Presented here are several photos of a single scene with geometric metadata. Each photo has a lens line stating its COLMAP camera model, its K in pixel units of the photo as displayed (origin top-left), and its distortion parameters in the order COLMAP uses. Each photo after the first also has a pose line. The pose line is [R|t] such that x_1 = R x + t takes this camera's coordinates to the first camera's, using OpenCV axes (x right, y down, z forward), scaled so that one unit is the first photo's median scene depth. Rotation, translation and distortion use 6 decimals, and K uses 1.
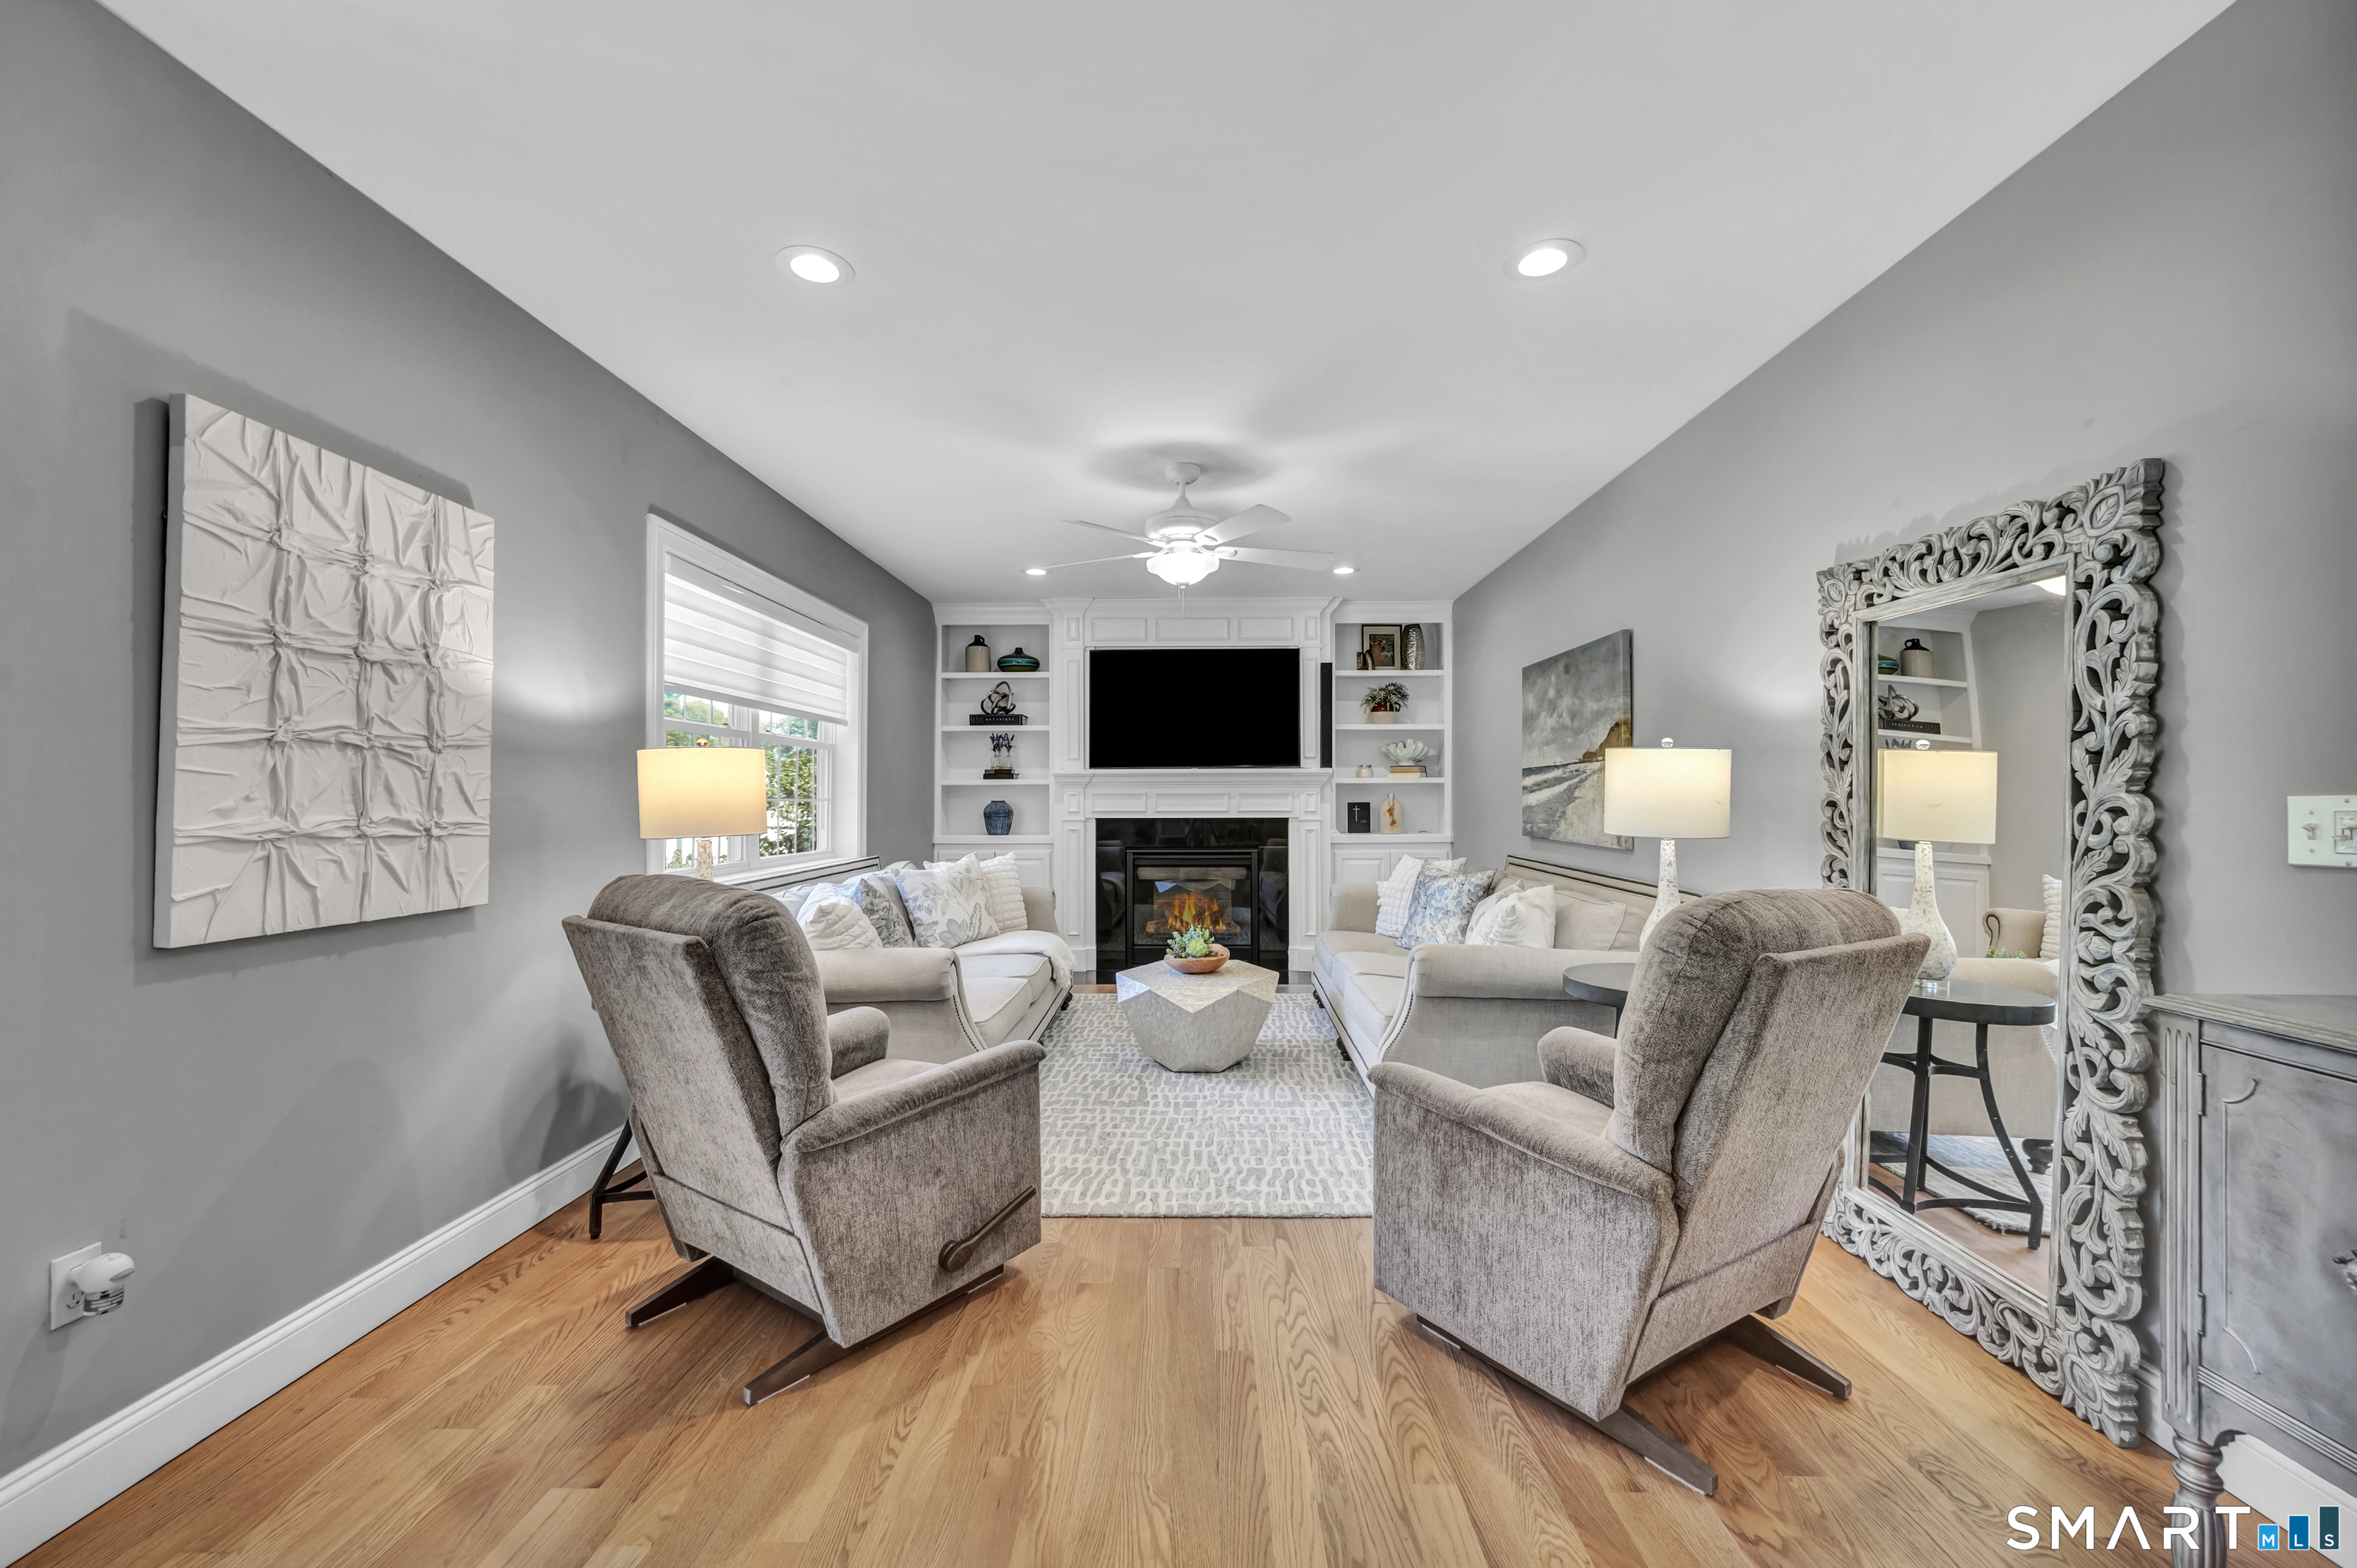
lens RADIAL K [[944.3, 0, 1178.5], [0, 944.3, 784.0], [0, 0, 1]] dist [0.000416, 0.000084]
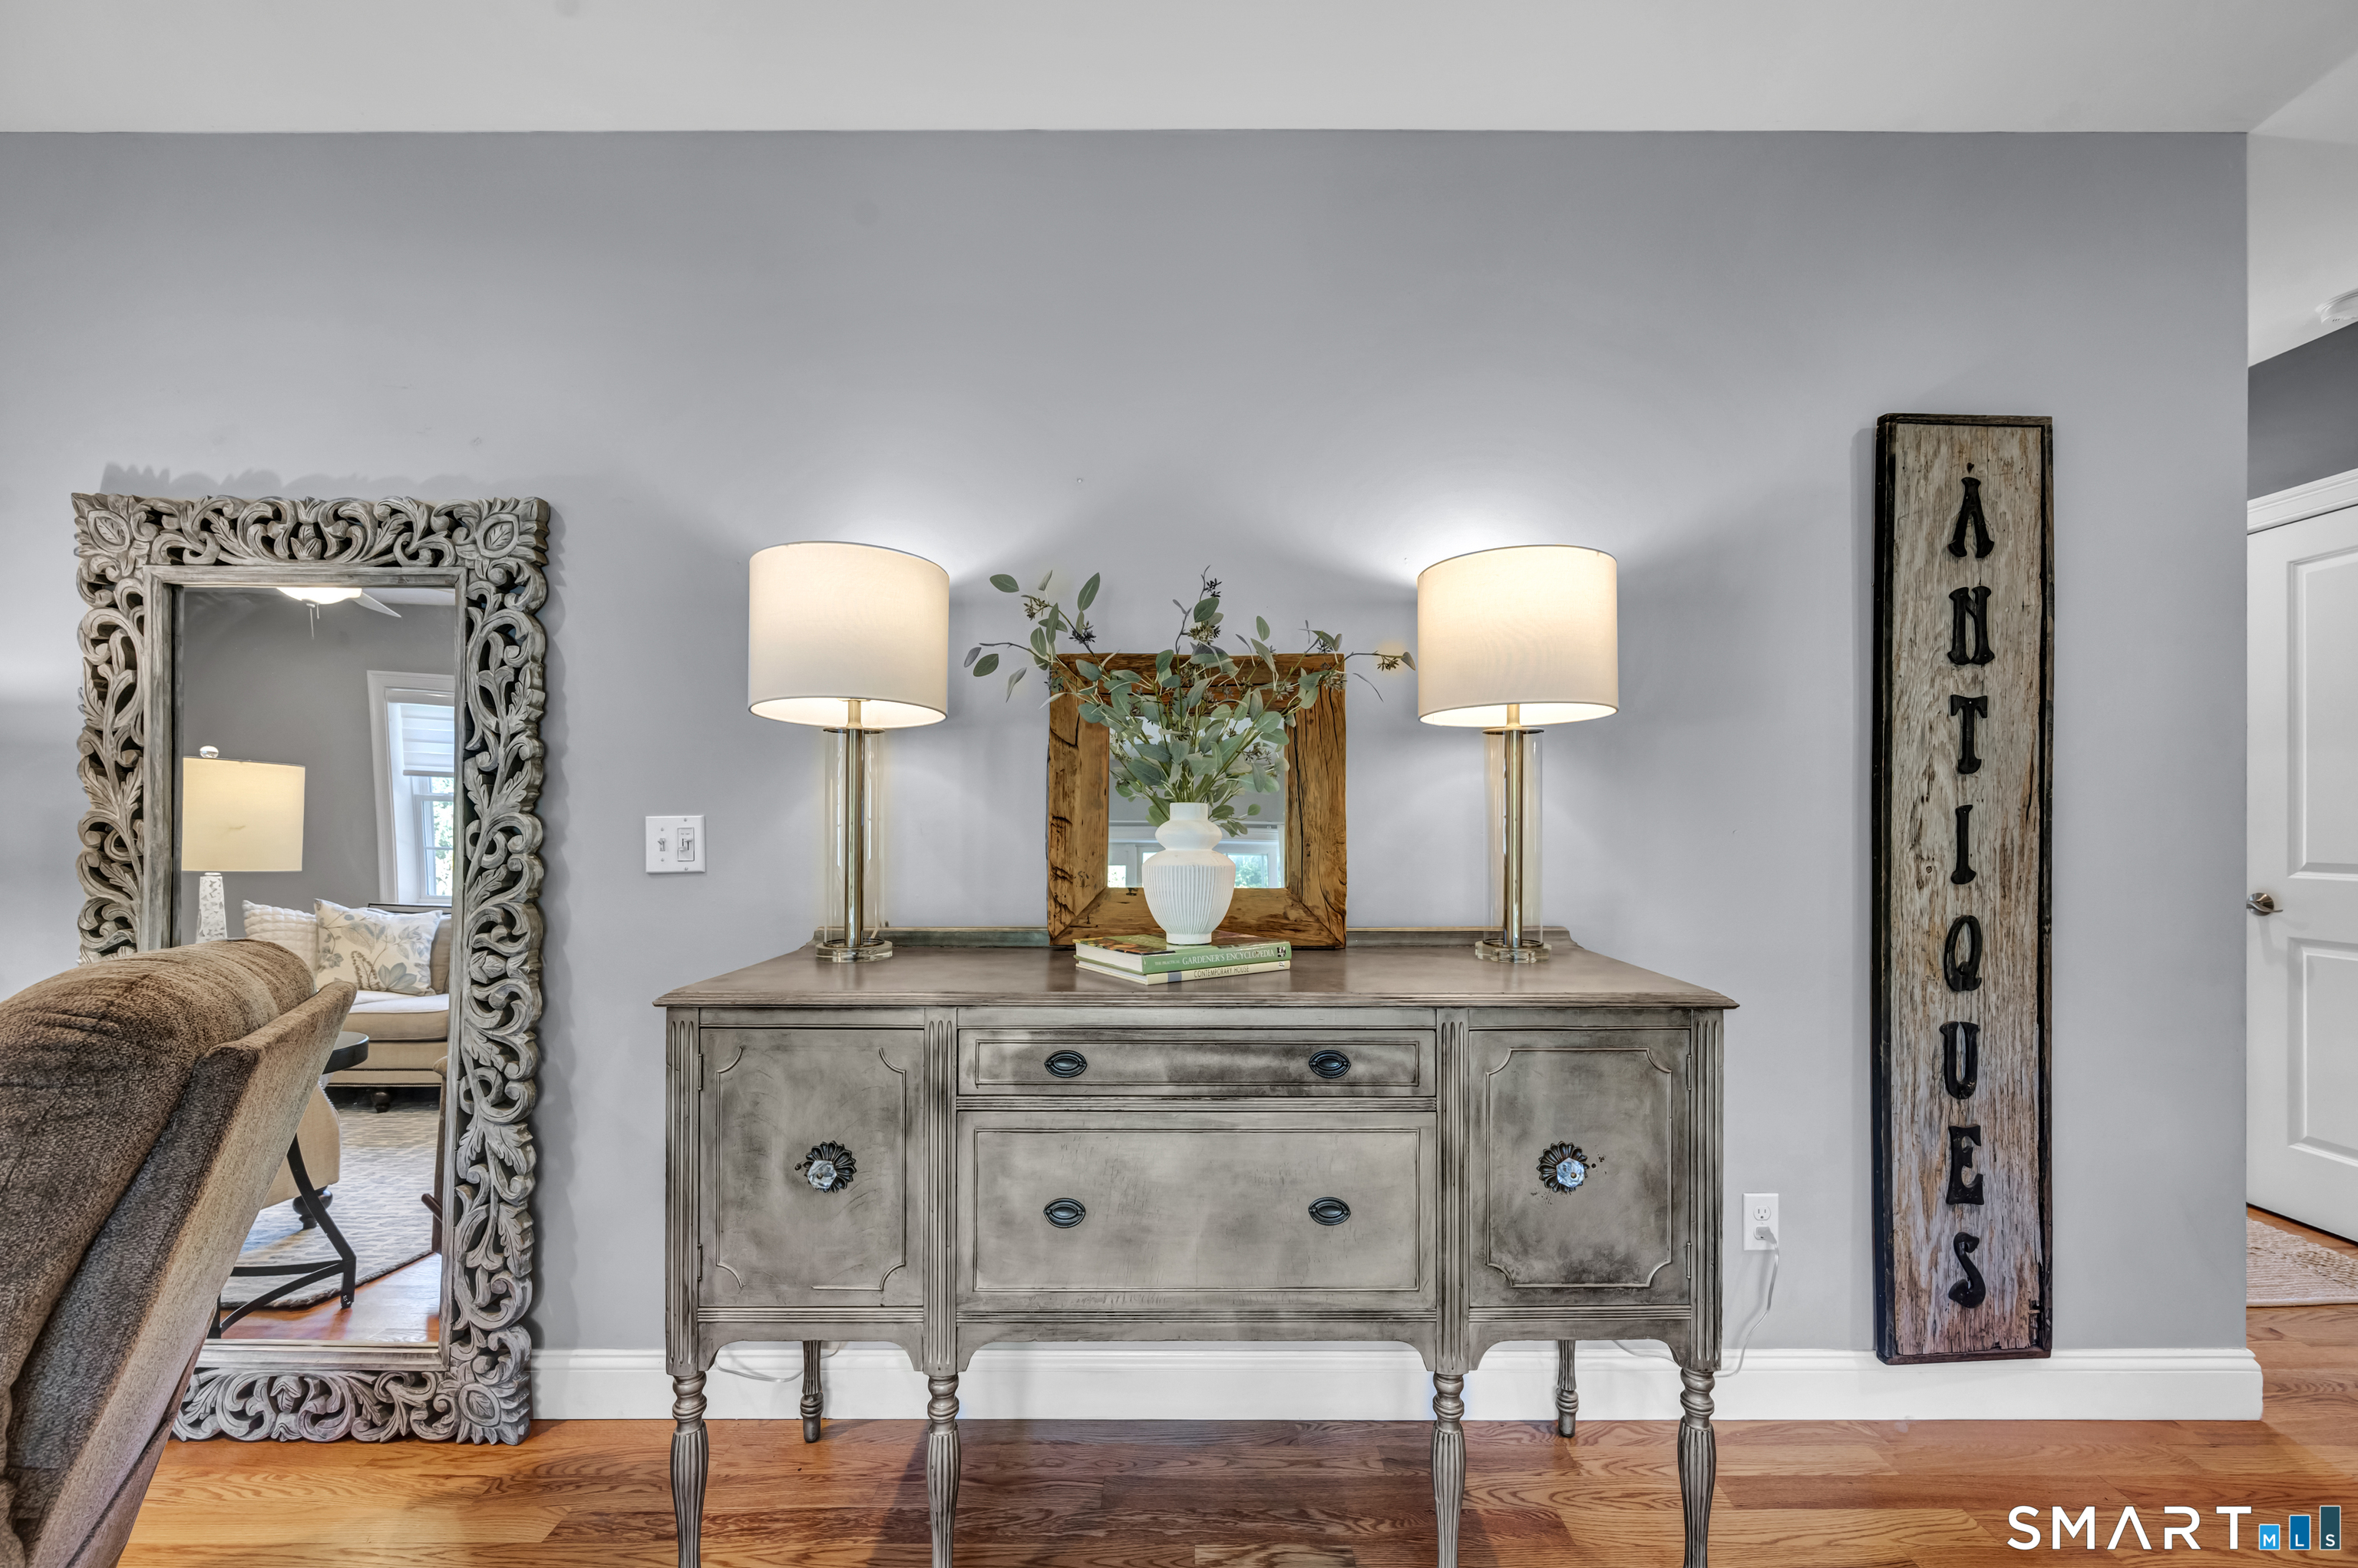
lens RADIAL K [[961.3, 0, 1179.6], [0, 961.3, 822.6], [0, 0, 1]] dist [-0.001188, 0.000115]
pose [[-0.020204, 0.000258, 0.999796, -0.064992], [-0.012933, 0.999916, -0.000519, 0.010651], [-0.999712, -0.012941, -0.020199, 0.280845]]
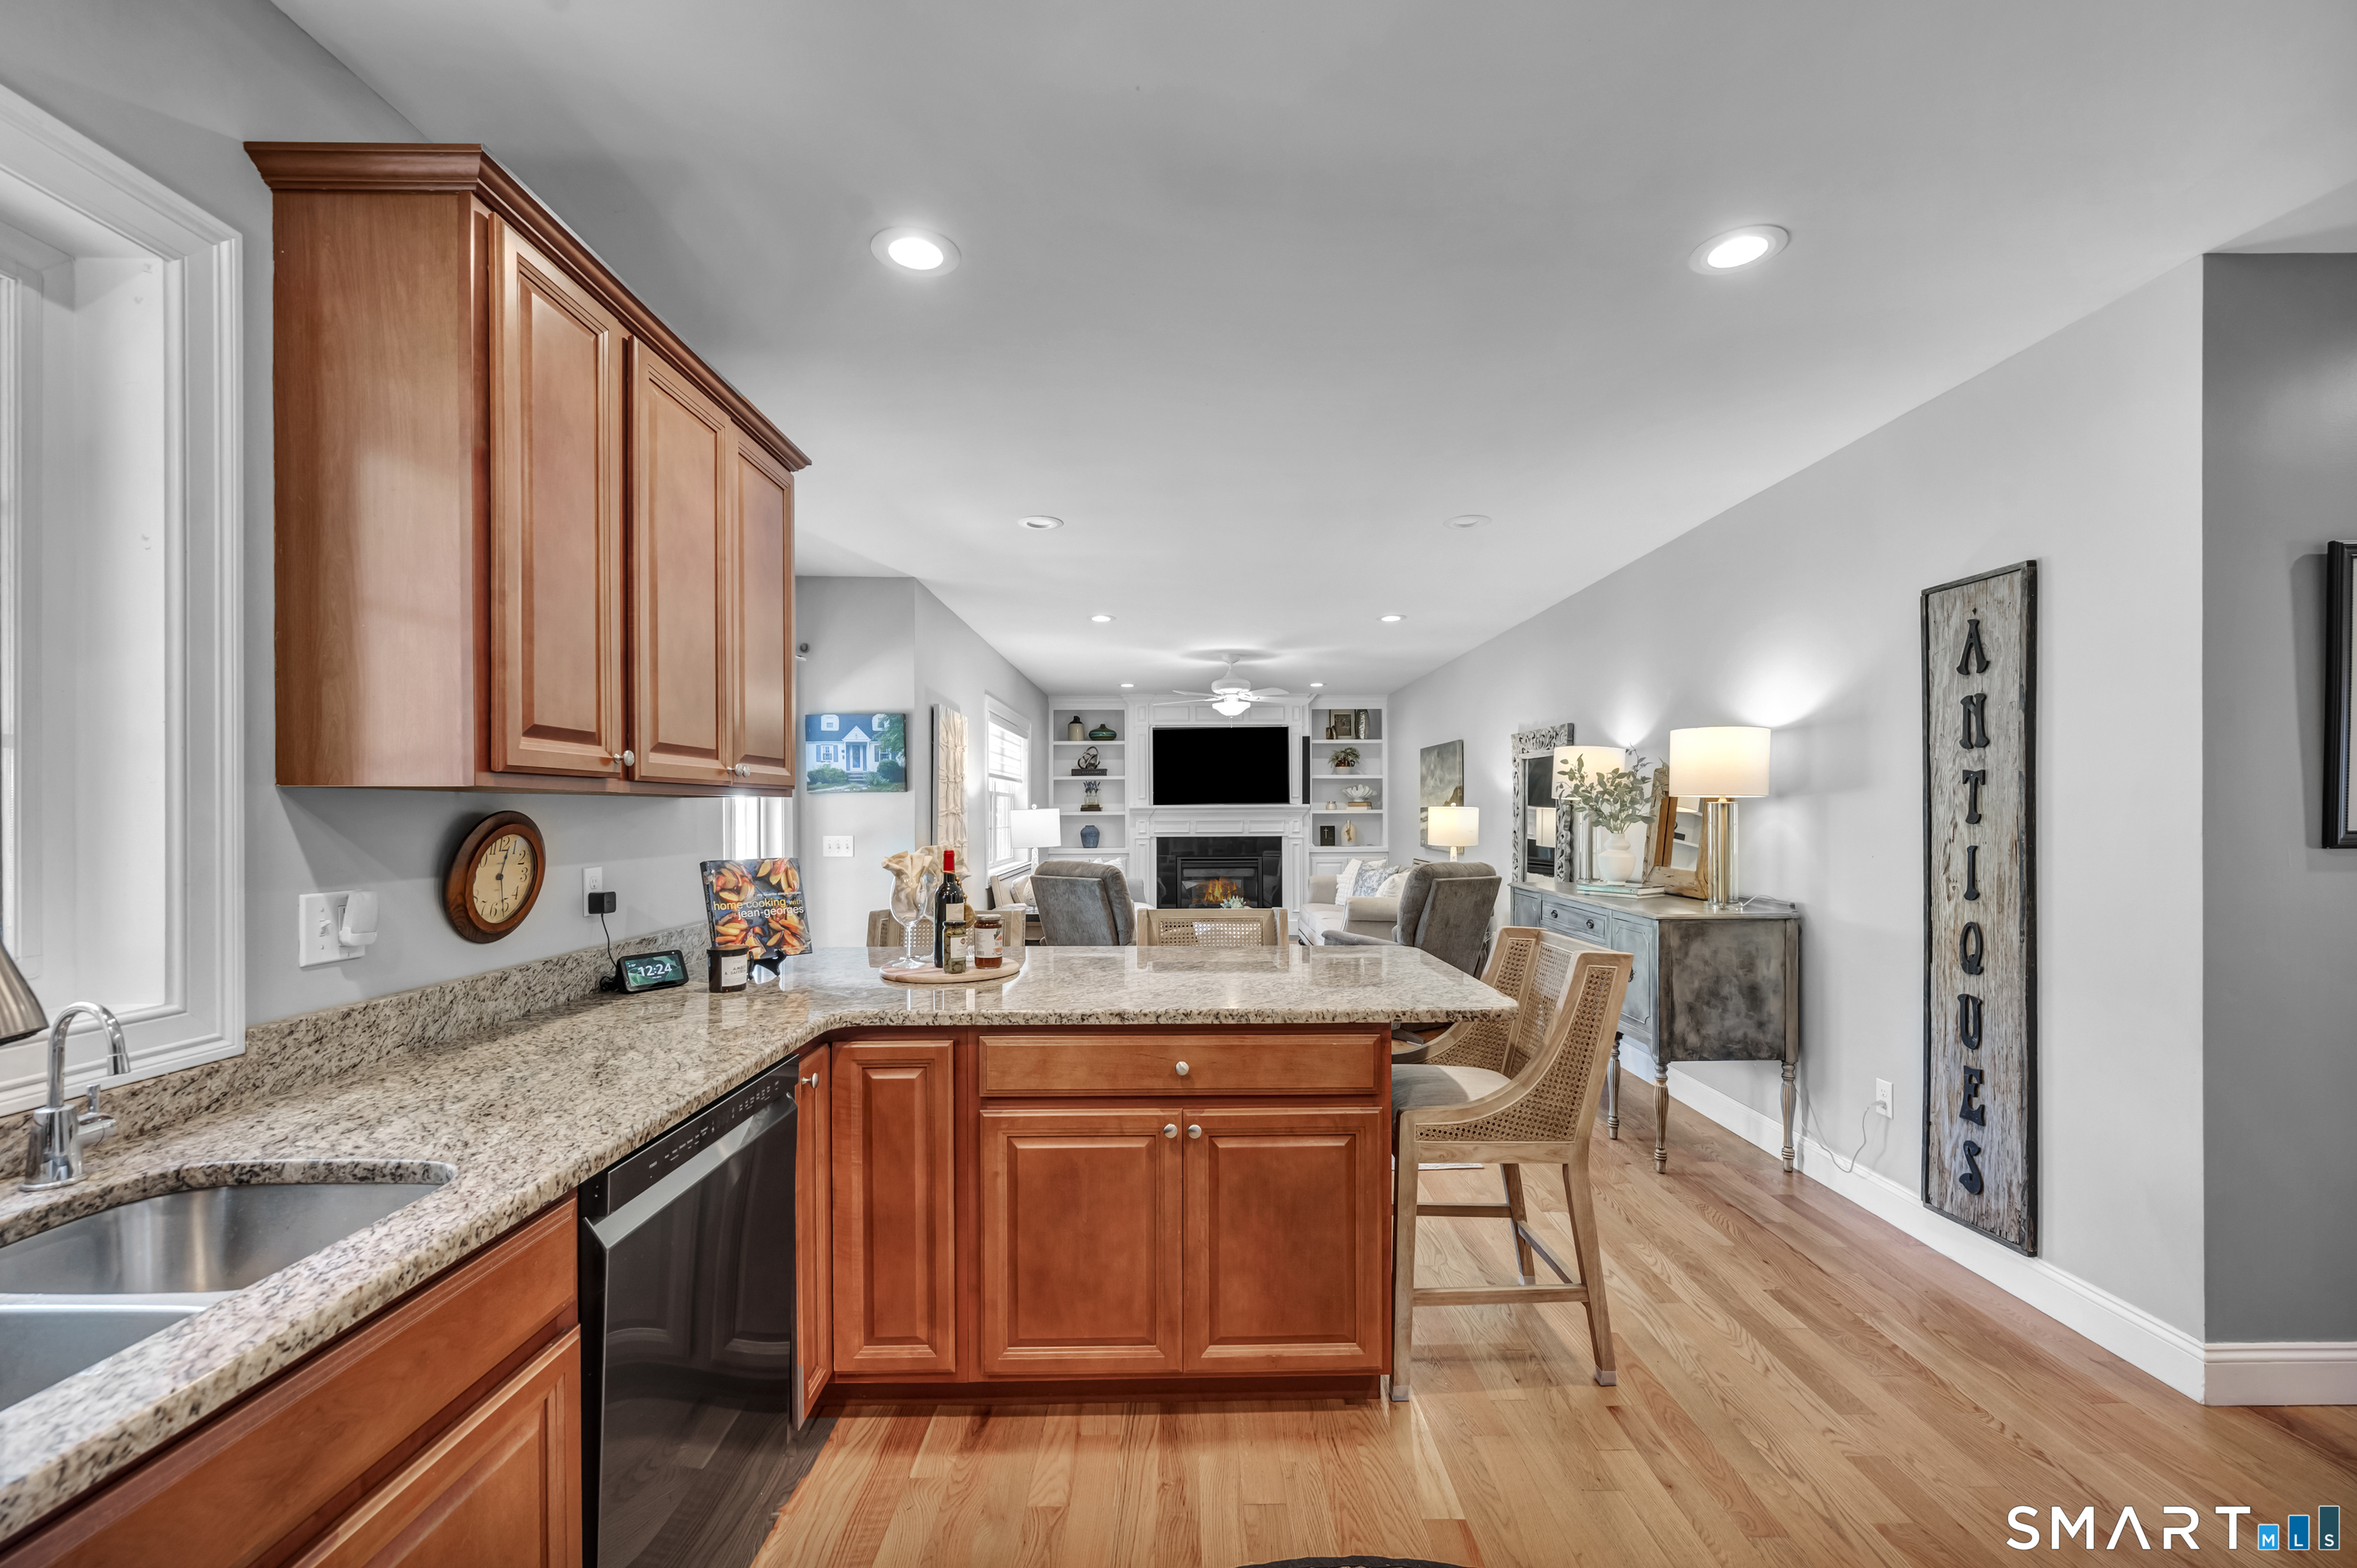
lens RADIAL K [[967.3, 0, 1182.9], [0, 967.3, 810.8], [0, 0, 1]] dist [-0.000472, -0.000119]
pose [[0.999597, -0.003325, 0.028175, -0.314403], [0.002958, 0.999910, 0.013064, -0.095835], [-0.028216, -0.012975, 0.999518, -2.023543]]
